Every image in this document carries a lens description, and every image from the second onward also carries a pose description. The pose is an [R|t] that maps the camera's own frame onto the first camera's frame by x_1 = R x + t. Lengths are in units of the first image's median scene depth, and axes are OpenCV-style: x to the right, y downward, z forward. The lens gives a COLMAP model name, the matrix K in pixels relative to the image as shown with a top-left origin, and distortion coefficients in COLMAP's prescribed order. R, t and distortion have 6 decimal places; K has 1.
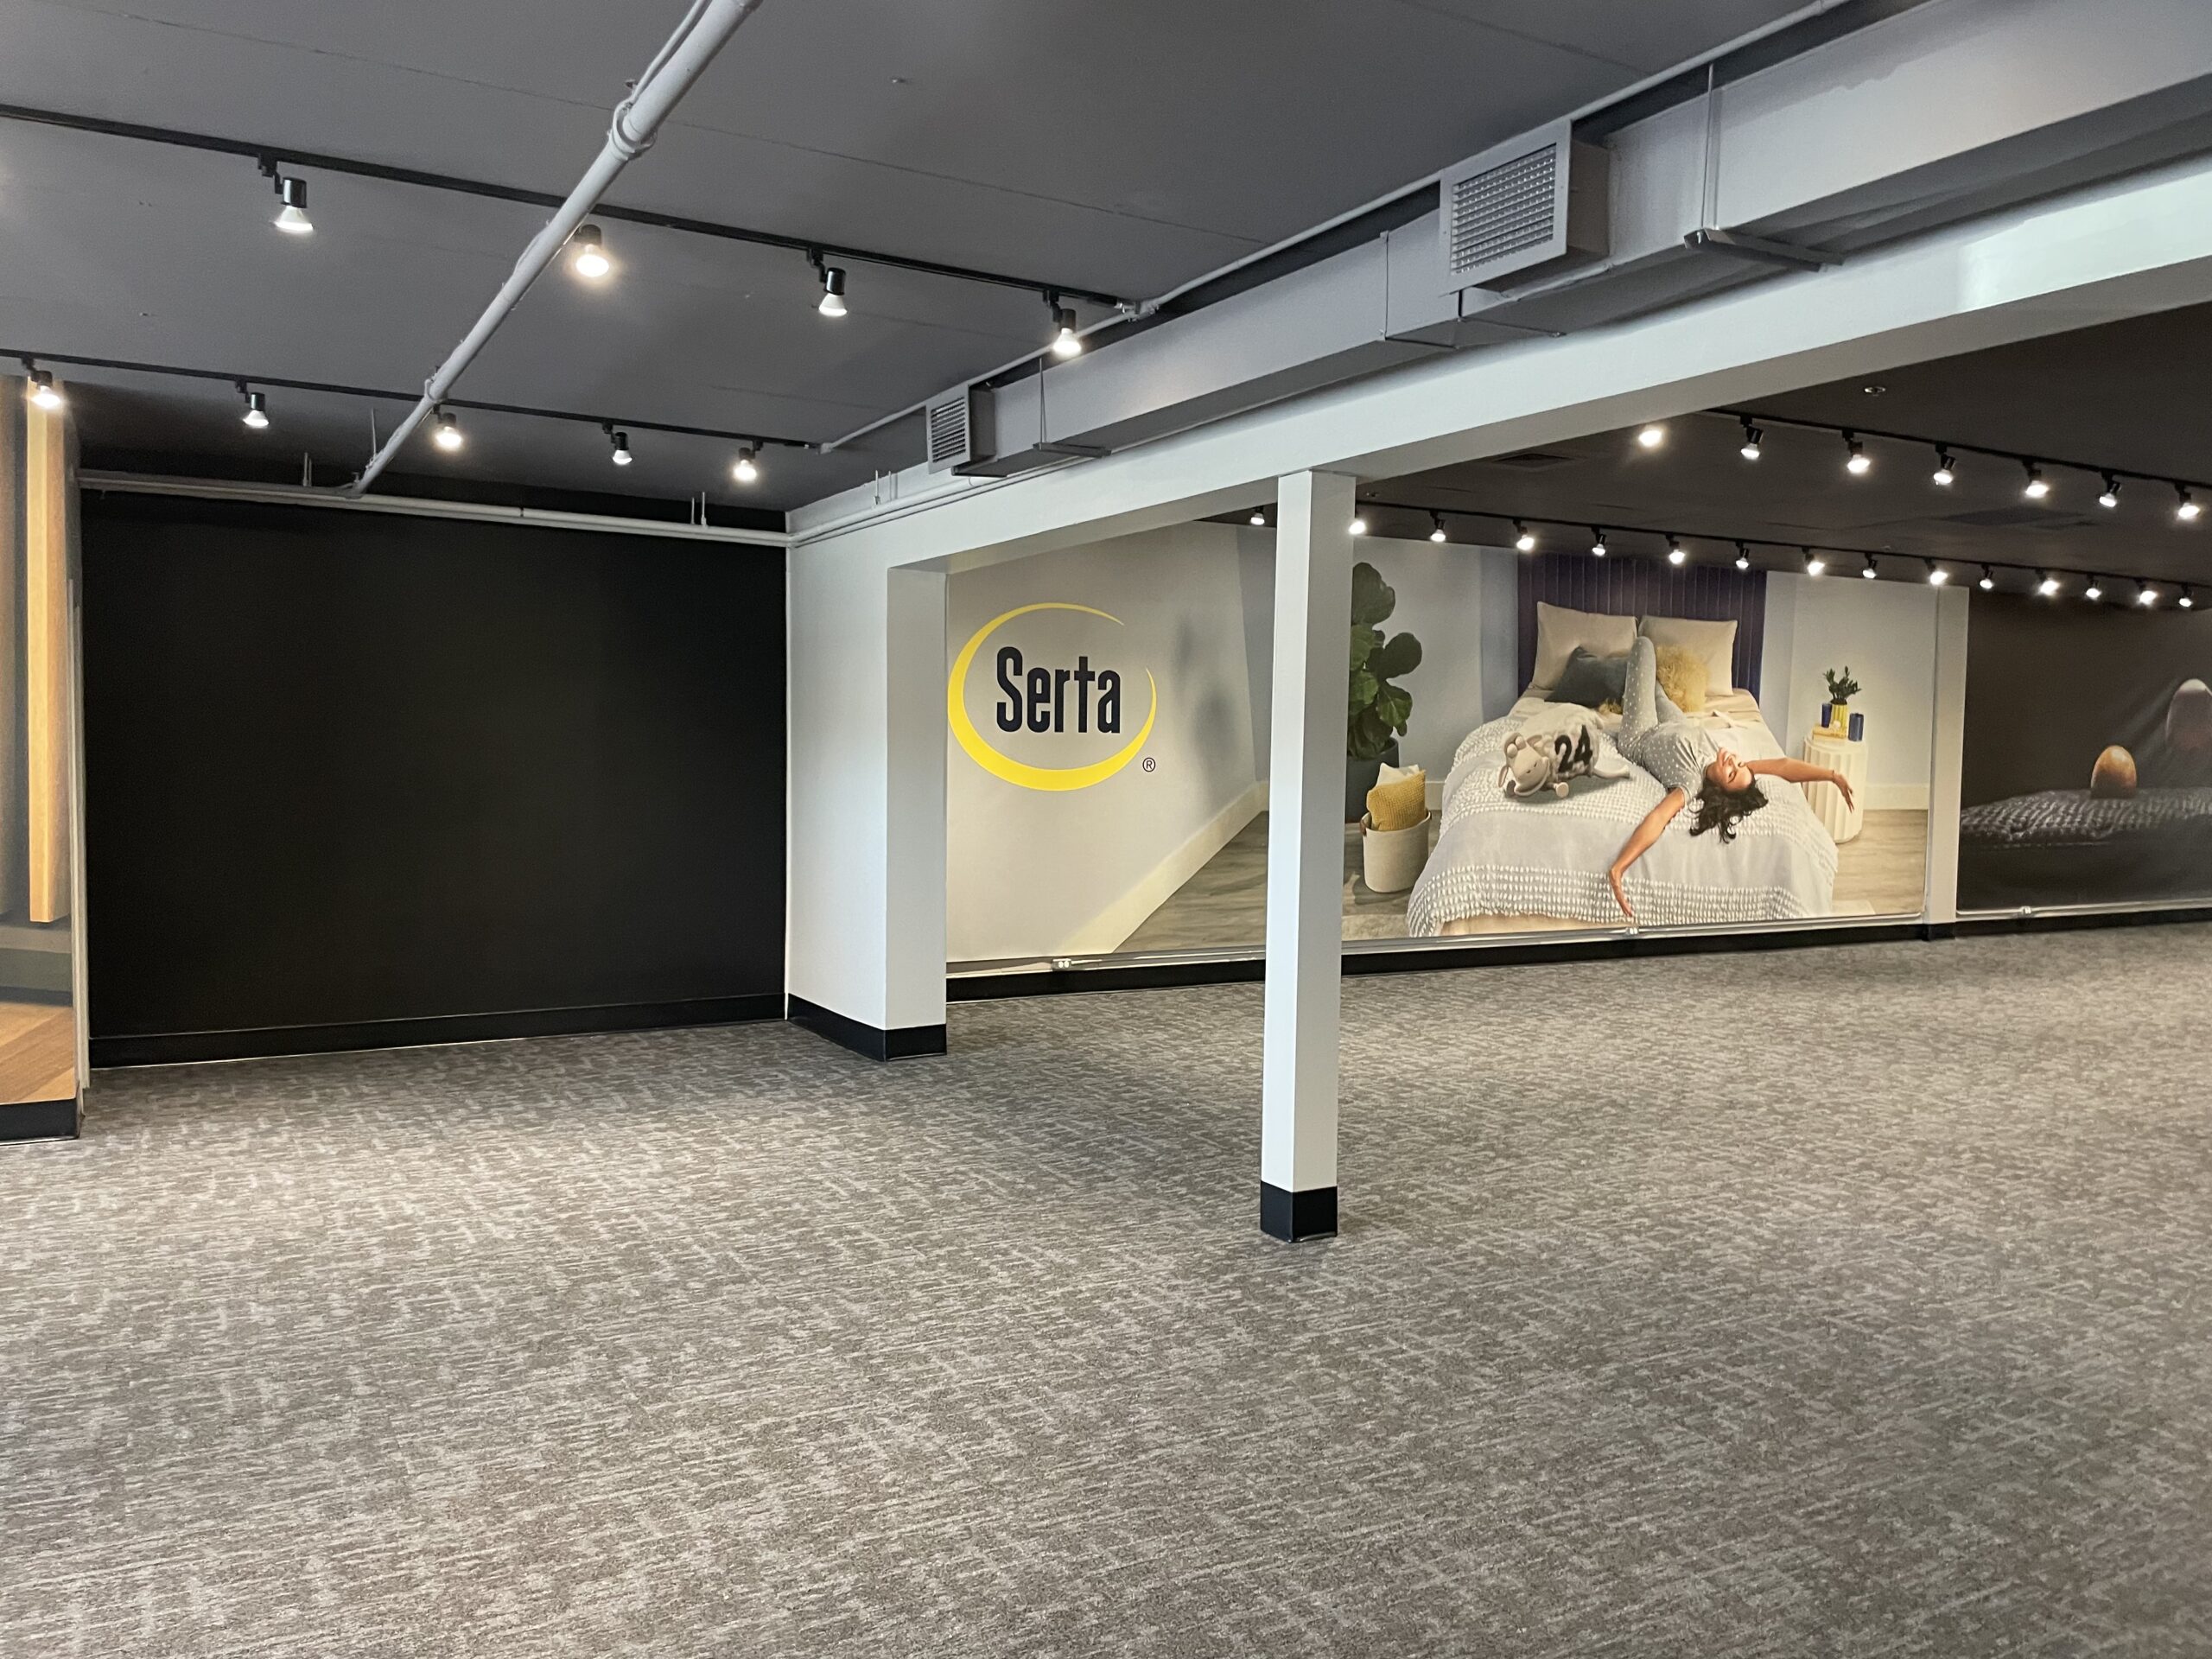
lens RADIAL K [[1683.3, 0, 1112.1], [0, 1683.3, 835.8], [0, 0, 1]] dist [0.025587, -0.015064]
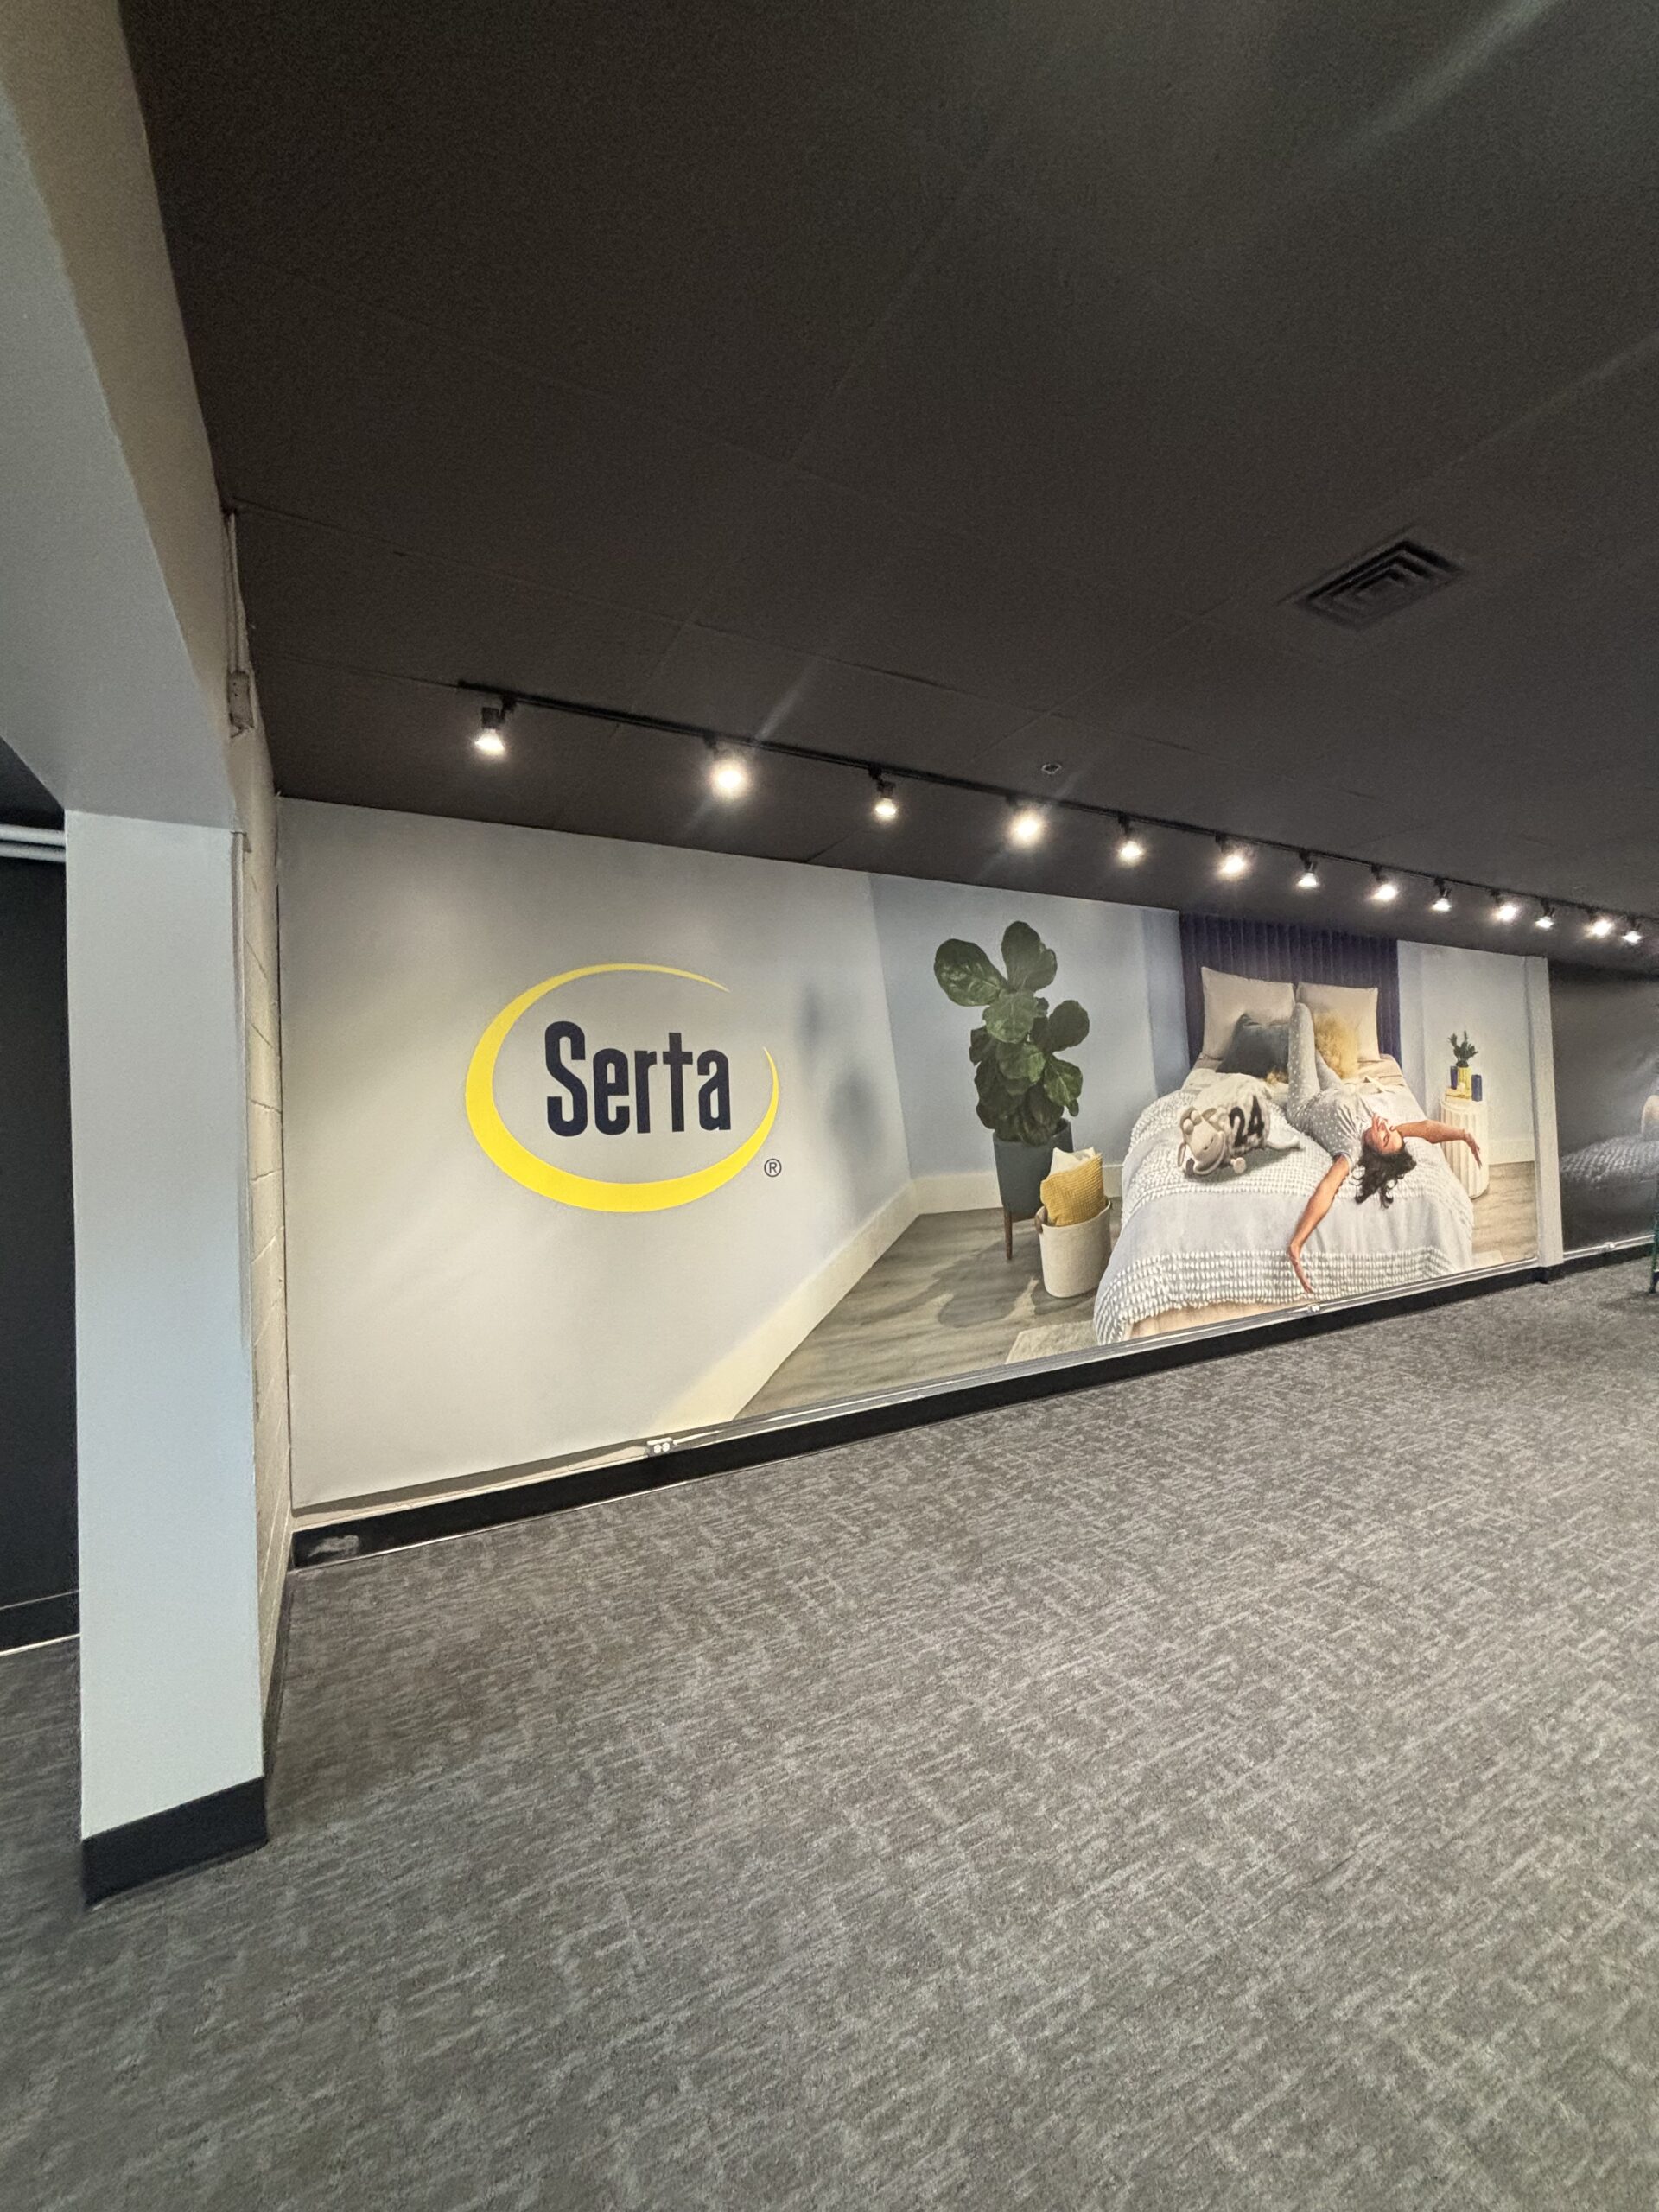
lens RADIAL K [[872.3, 0, 829.7], [0, 872.3, 1109.6], [0, 0, 1]] dist [-0.003543, -0.000199]
pose [[0.998603, -0.050612, -0.015152, 0.047986], [0.049240, 0.995558, -0.080246, -0.030194], [0.019146, 0.079387, 0.996660, 0.505500]]
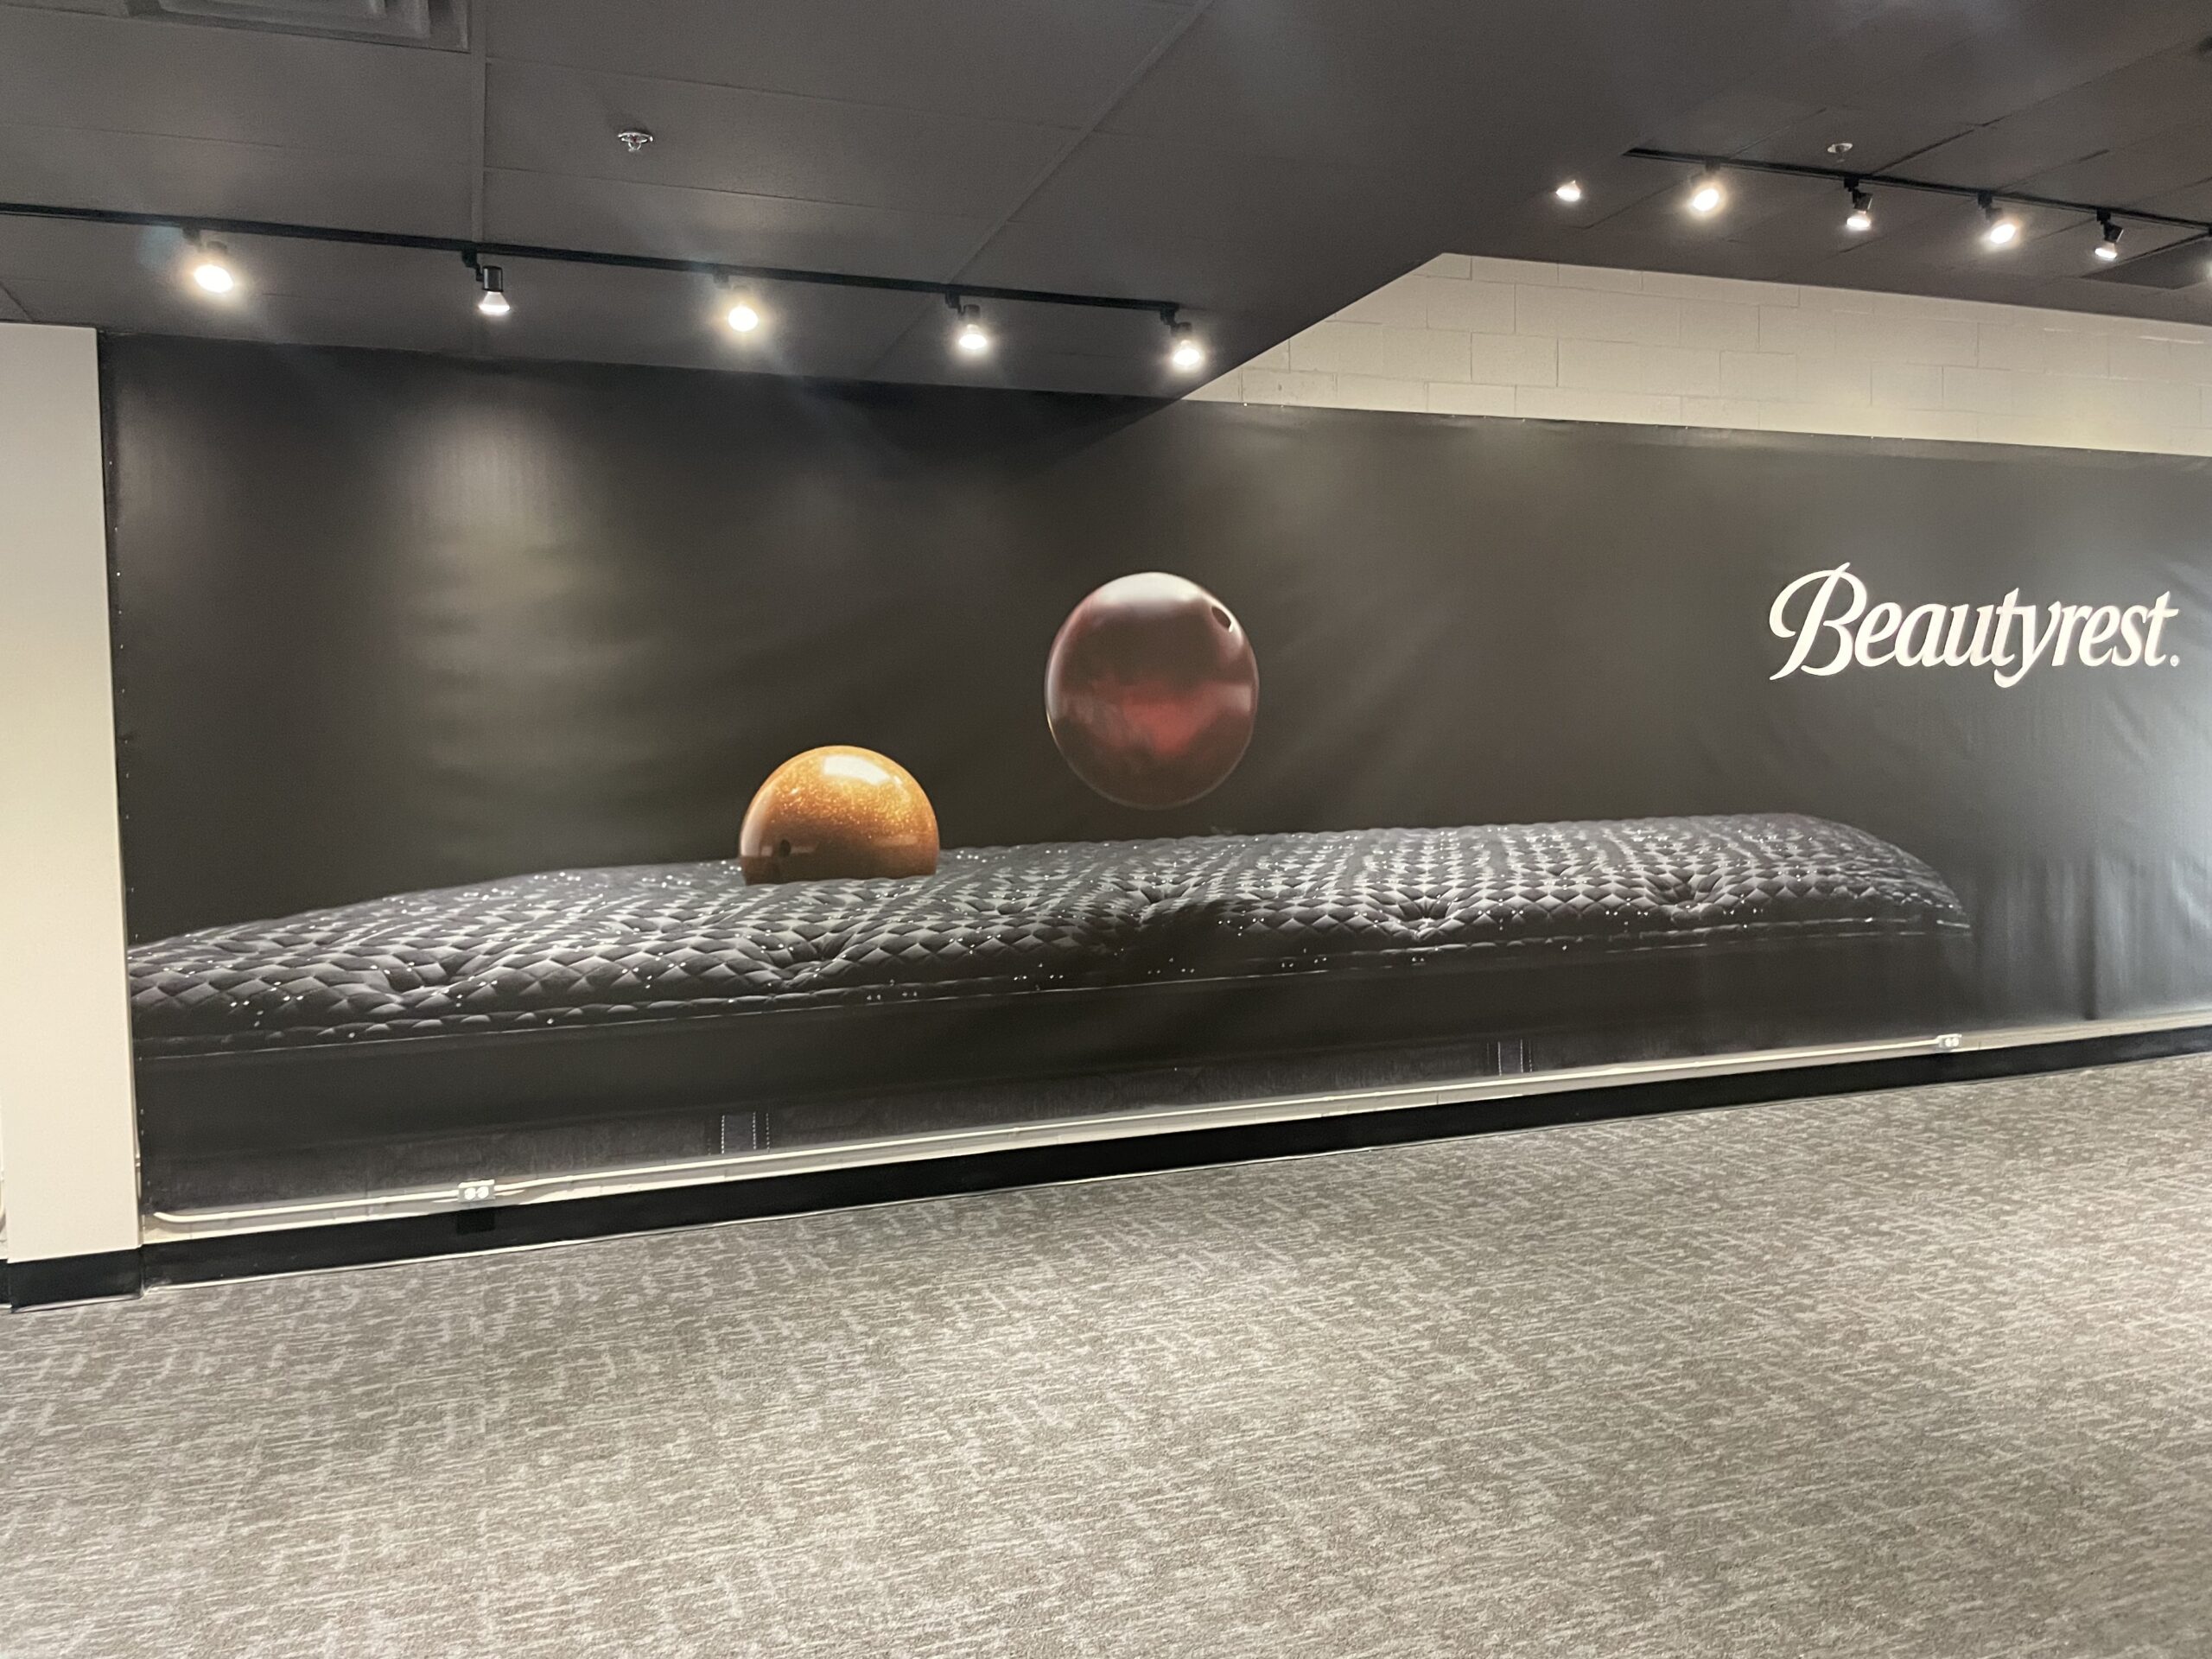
lens RADIAL K [[1683.3, 0, 1096.6], [0, 1683.3, 827.7], [0, 0, 1]] dist [0.025587, -0.015064]
pose [[0.983513, -0.037667, -0.176870, 0.918619], [0.033343, 0.999069, -0.027362, -0.027322], [0.177736, 0.021013, 0.983854, 0.796374]]
